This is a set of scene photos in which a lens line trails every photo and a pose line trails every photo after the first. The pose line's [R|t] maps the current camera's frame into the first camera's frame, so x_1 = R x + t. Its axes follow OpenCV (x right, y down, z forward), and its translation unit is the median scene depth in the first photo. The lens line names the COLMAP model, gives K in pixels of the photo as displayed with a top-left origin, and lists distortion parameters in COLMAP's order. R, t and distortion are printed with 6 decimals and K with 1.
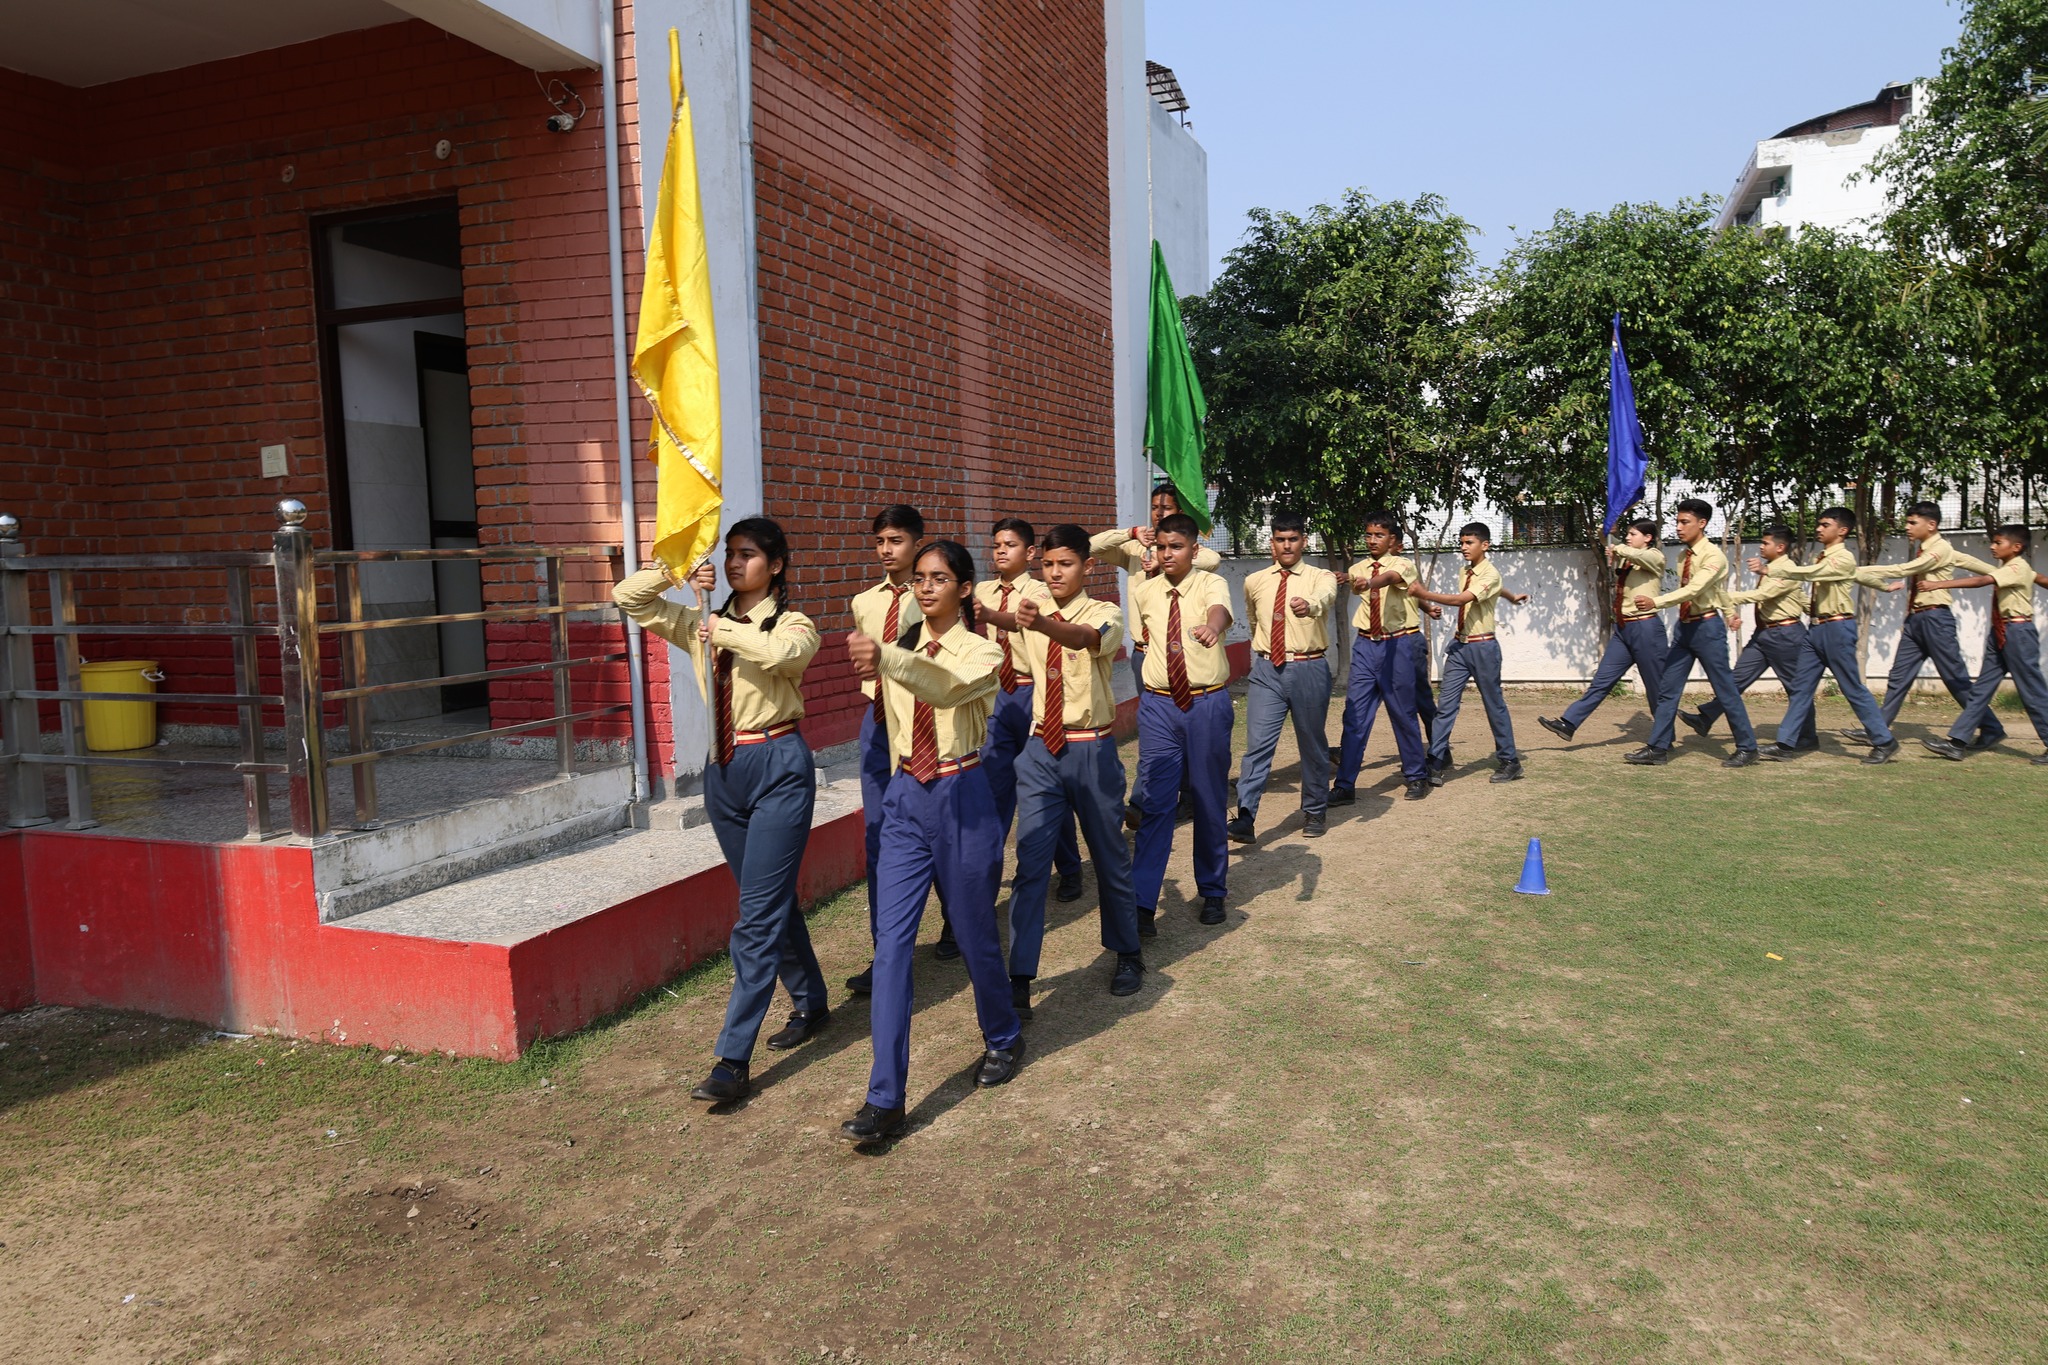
lens RADIAL K [[1420.9, 0, 1024.6], [0, 1420.9, 669.4], [0, 0, 1]] dist [-0.025796, -0.003749]
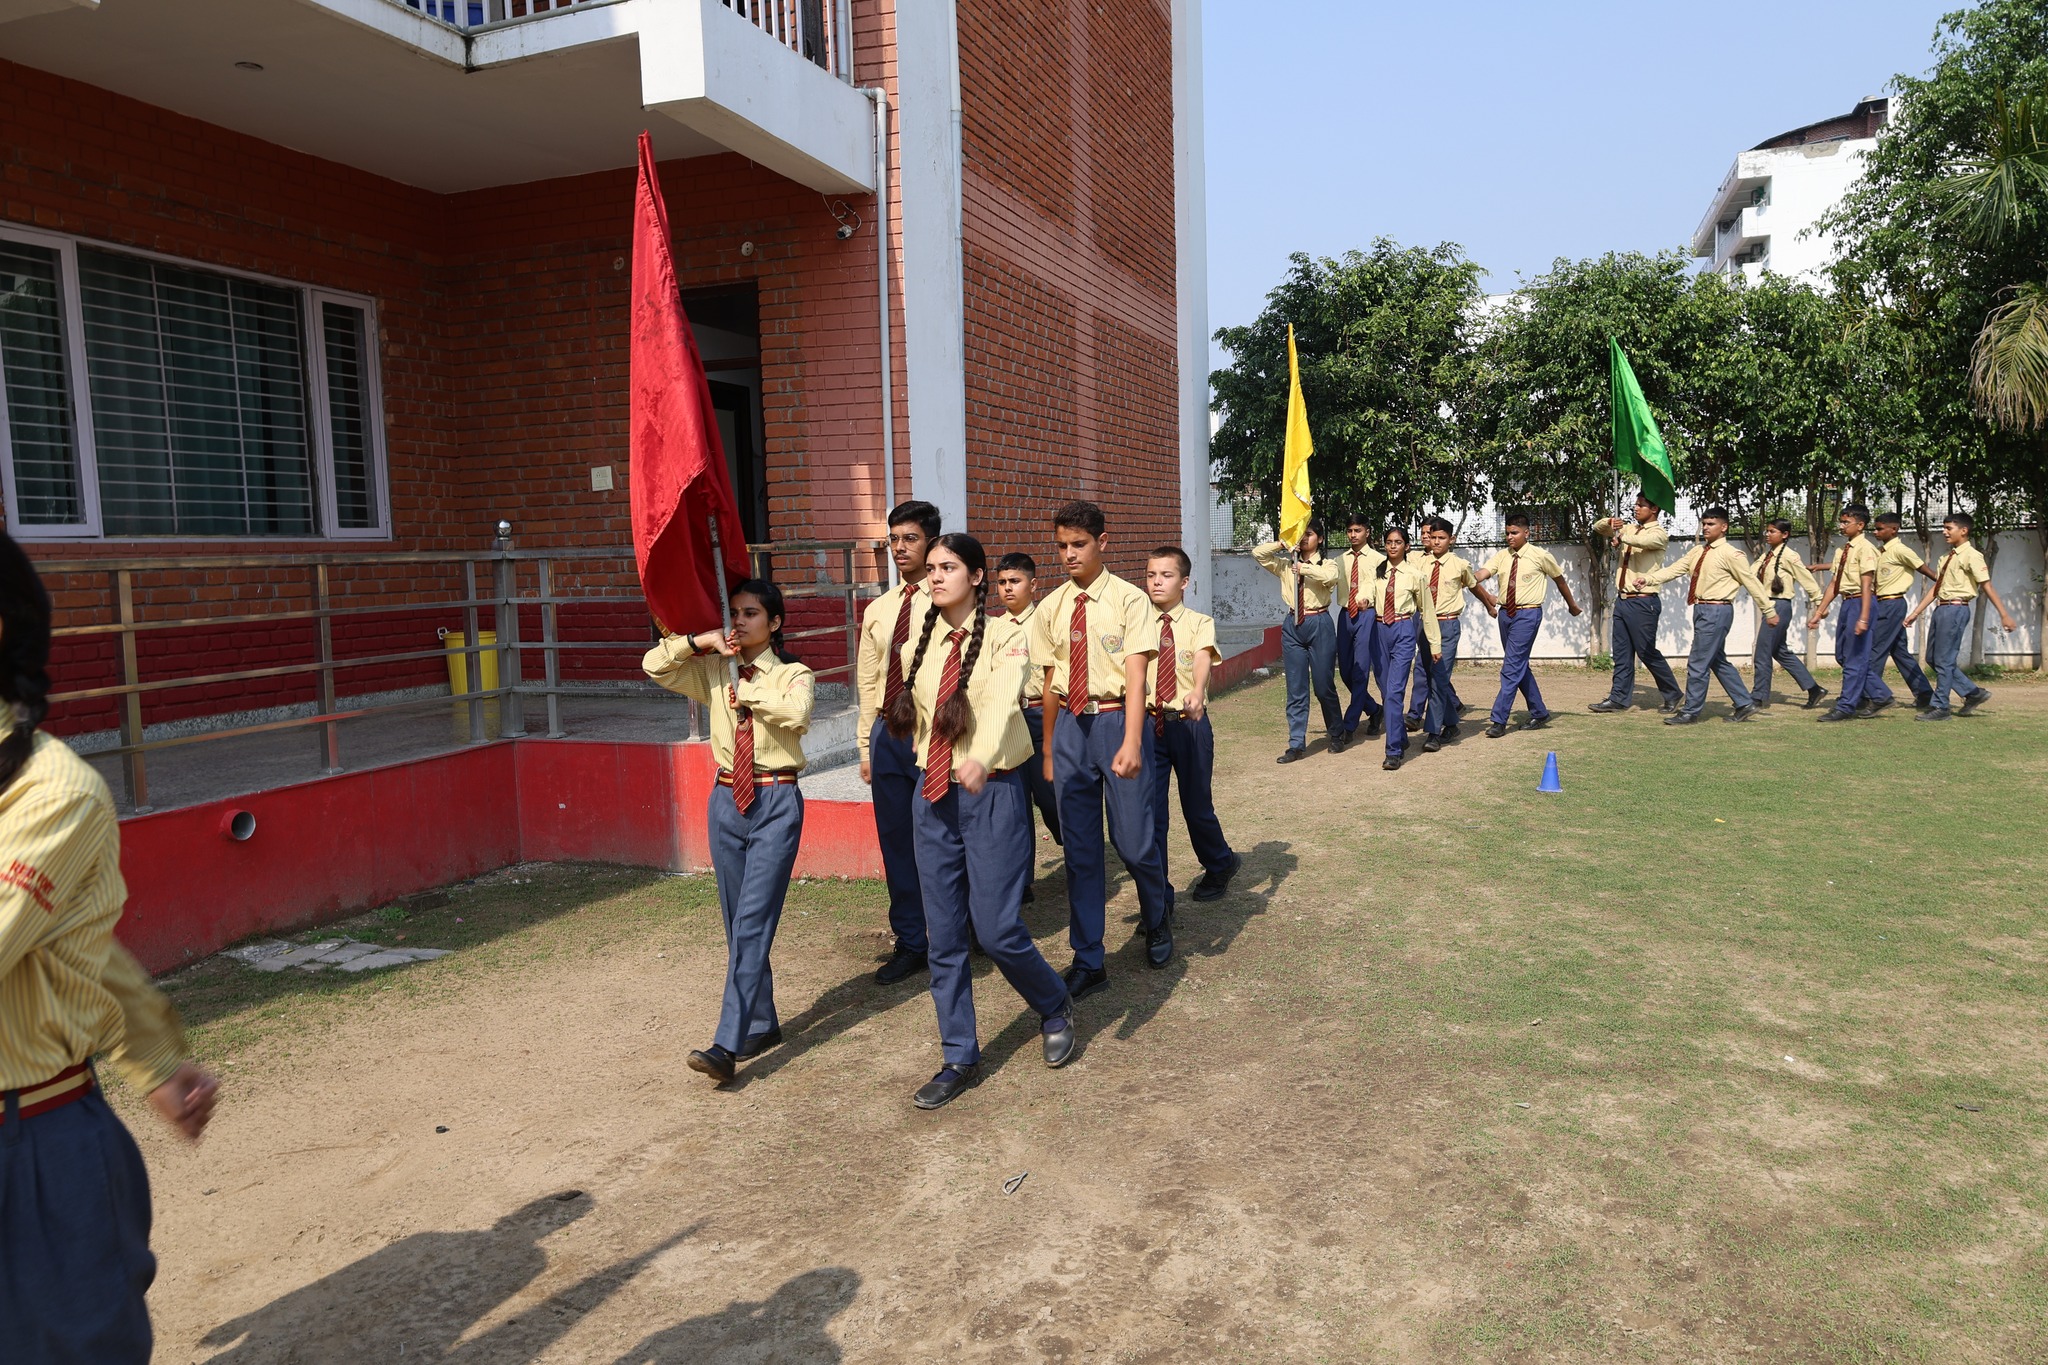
lens RADIAL K [[1379.4, 0, 1024.0], [0, 1379.4, 682.5], [0, 0, 1]] dist [-0.070751, 0.057892]
pose [[0.999991, -0.002054, -0.003743, -0.081489], [0.002103, 0.999913, 0.013038, 0.017979], [0.003716, -0.013046, 0.999908, -0.182235]]
